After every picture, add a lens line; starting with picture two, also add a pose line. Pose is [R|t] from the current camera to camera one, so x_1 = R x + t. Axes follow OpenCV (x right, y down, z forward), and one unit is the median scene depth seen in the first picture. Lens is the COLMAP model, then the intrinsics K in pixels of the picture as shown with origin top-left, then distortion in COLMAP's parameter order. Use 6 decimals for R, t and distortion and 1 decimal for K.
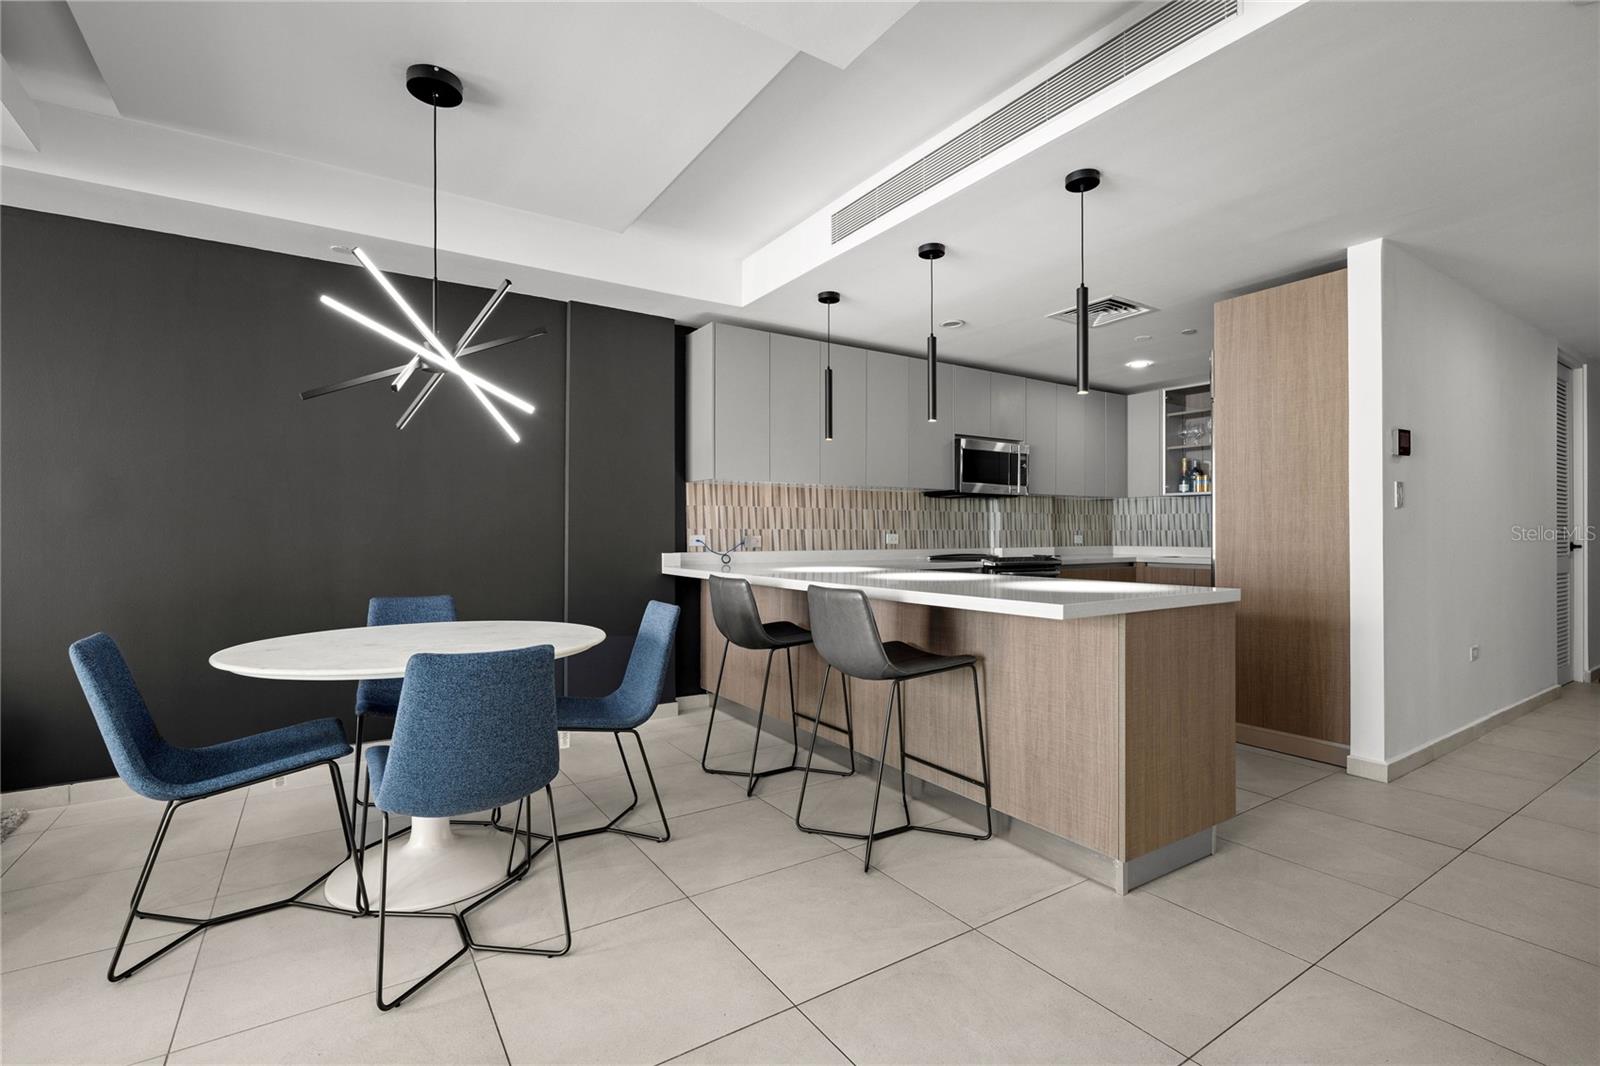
lens RADIAL K [[710.8, 0, 800.0], [0, 710.8, 533.0], [0, 0, 1]] dist [-0.005333, 0.001206]
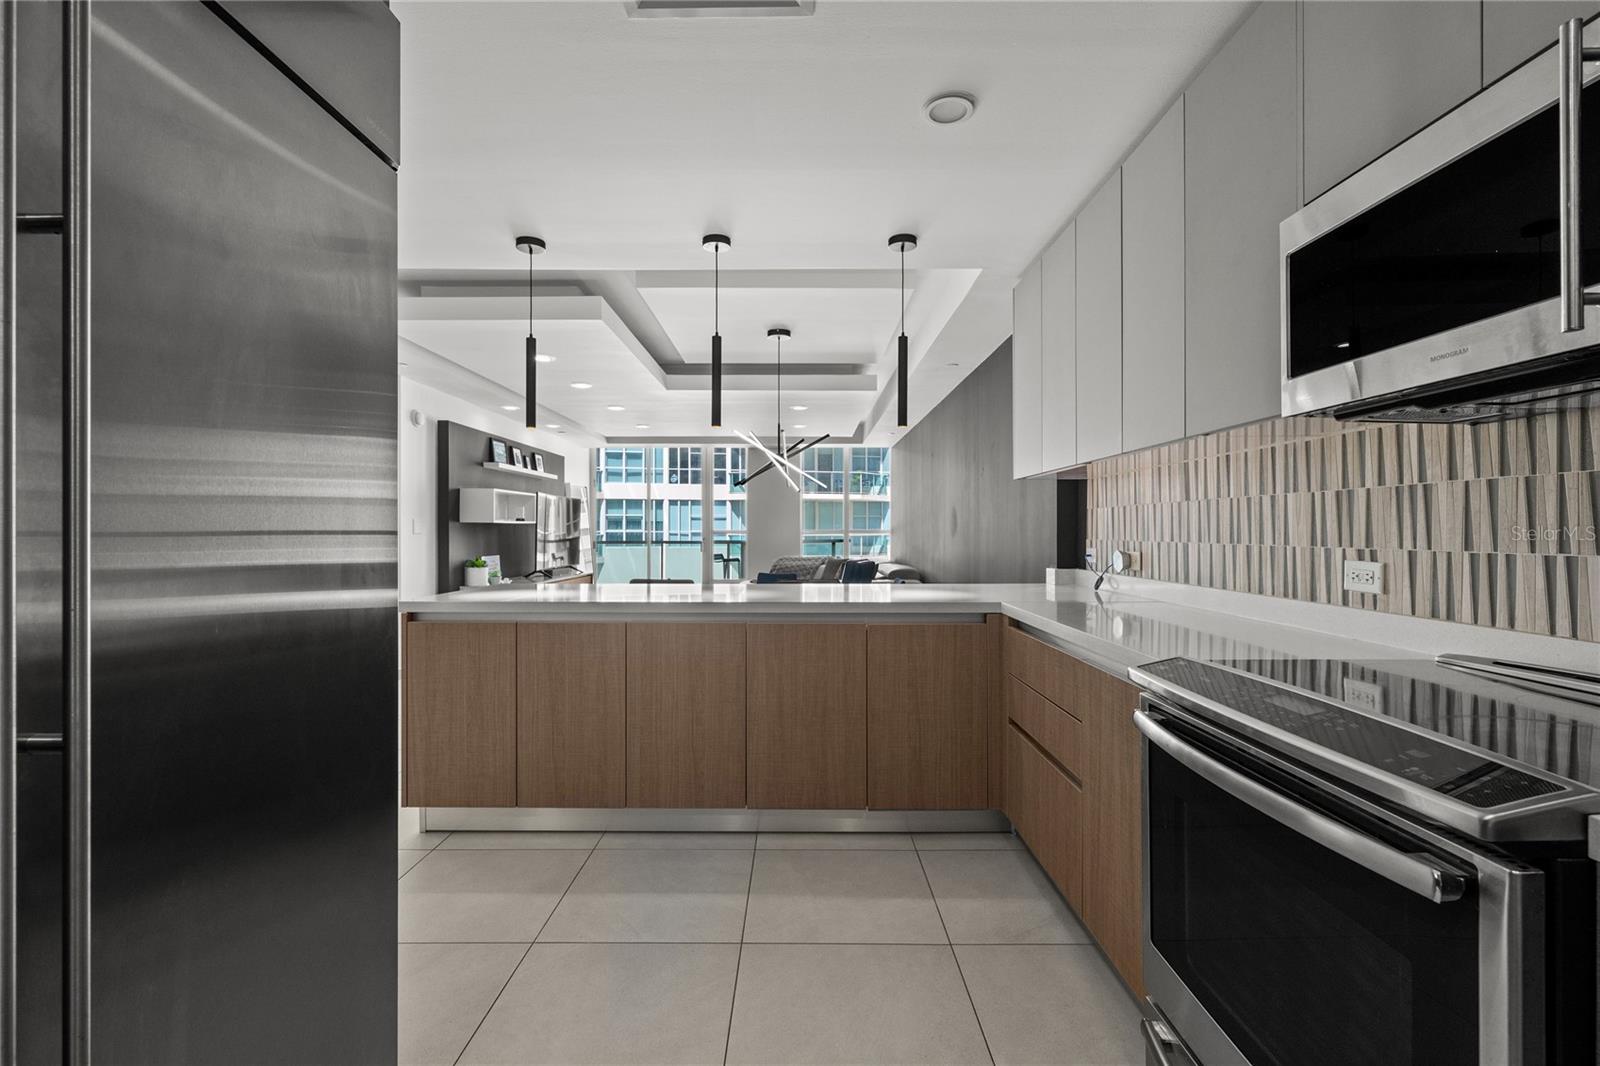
lens RADIAL K [[710.8, 0, 800.0], [0, 710.8, 533.0], [0, 0, 1]] dist [-0.005333, 0.001206]
pose [[-0.550381, 0.001627, -0.834912, 0.555143], [0.000650, 0.999999, 0.001521, -0.012729], [0.834913, 0.000294, -0.550382, 0.987308]]
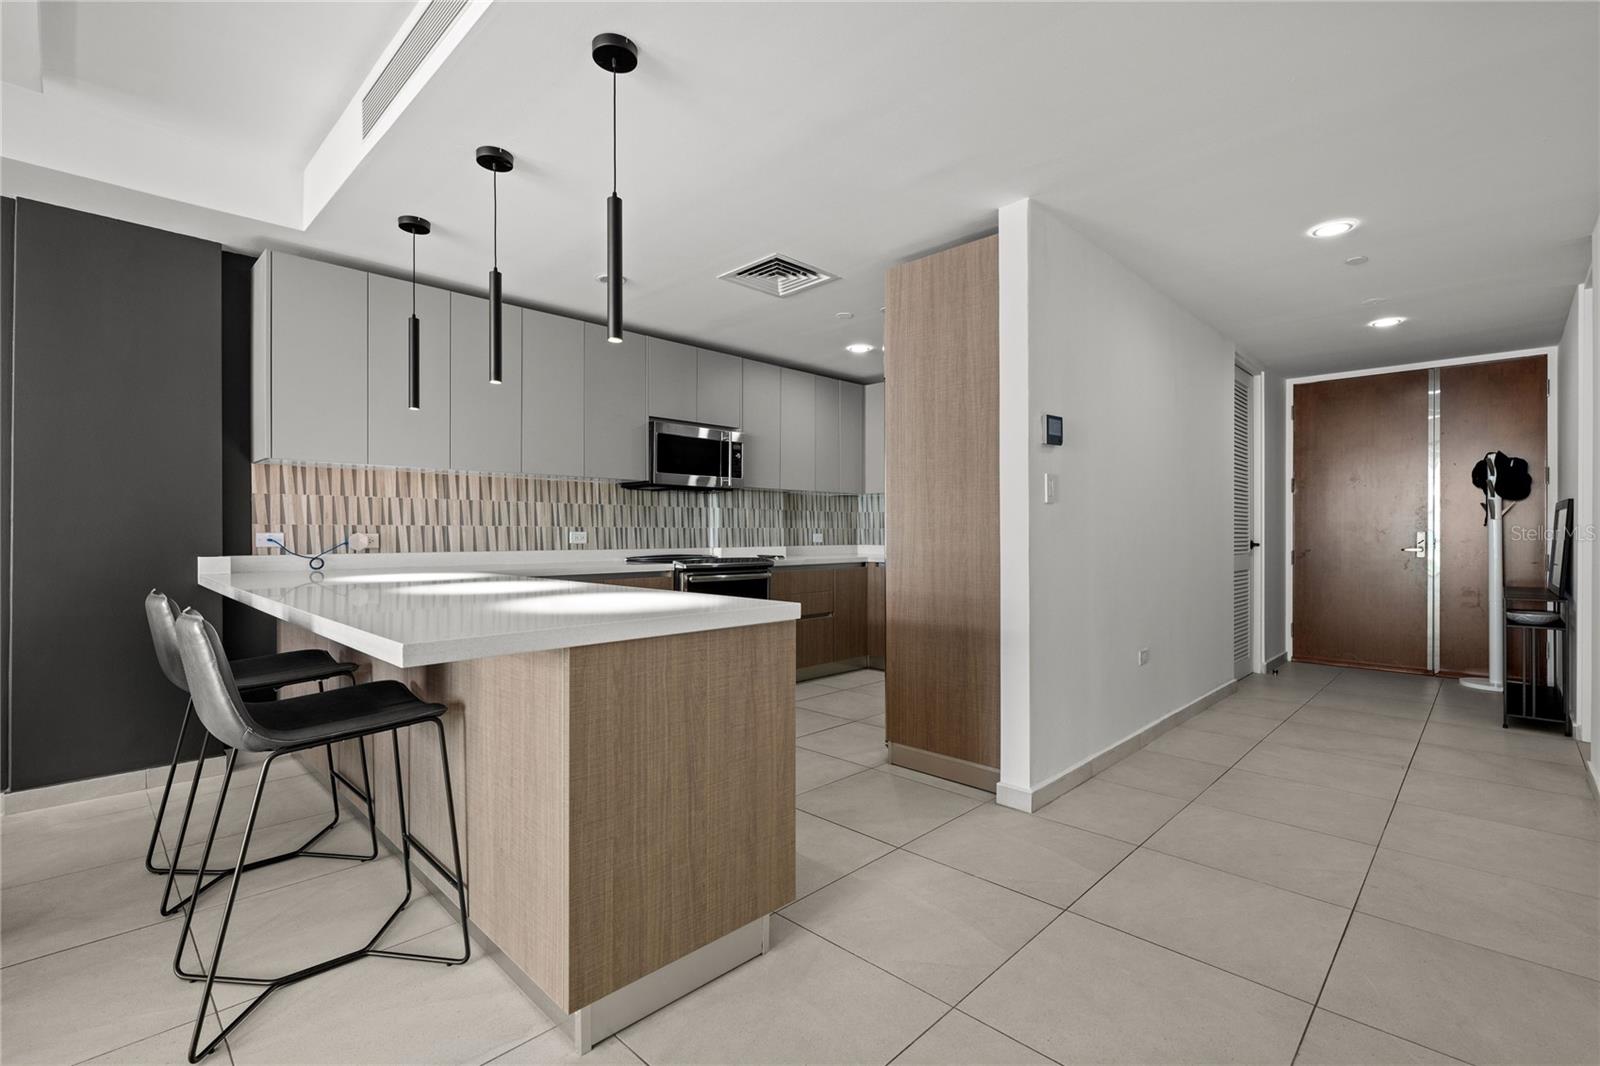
lens RADIAL K [[710.8, 0, 800.0], [0, 710.8, 533.0], [0, 0, 1]] dist [-0.005333, 0.001206]
pose [[0.976798, 0.001147, 0.214158, 0.211998], [-0.001598, 0.999997, 0.001931, 0.000771], [-0.214156, -0.002229, 0.976797, 0.116362]]
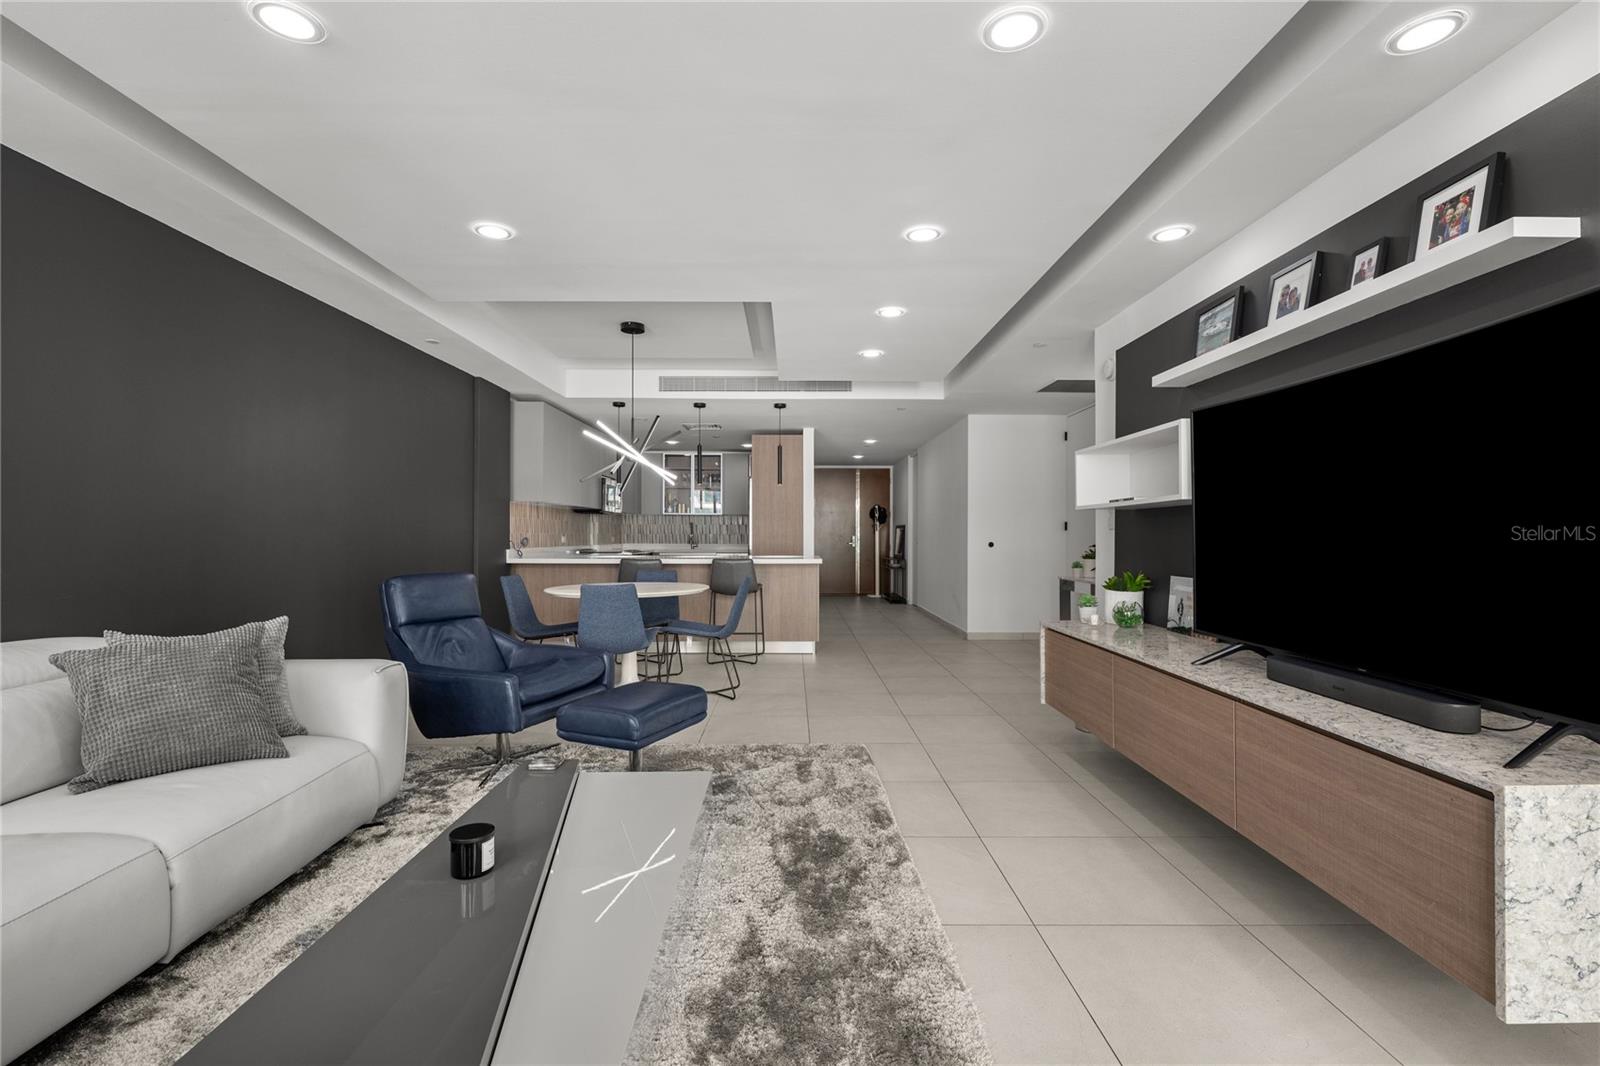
lens RADIAL K [[710.8, 0, 800.0], [0, 710.8, 533.0], [0, 0, 1]] dist [-0.005333, 0.001206]
pose [[0.537269, 0.003107, 0.843405, -0.903690], [-0.003281, 0.999993, -0.001593, -0.006236], [-0.843405, -0.001911, 0.537275, -0.252316]]
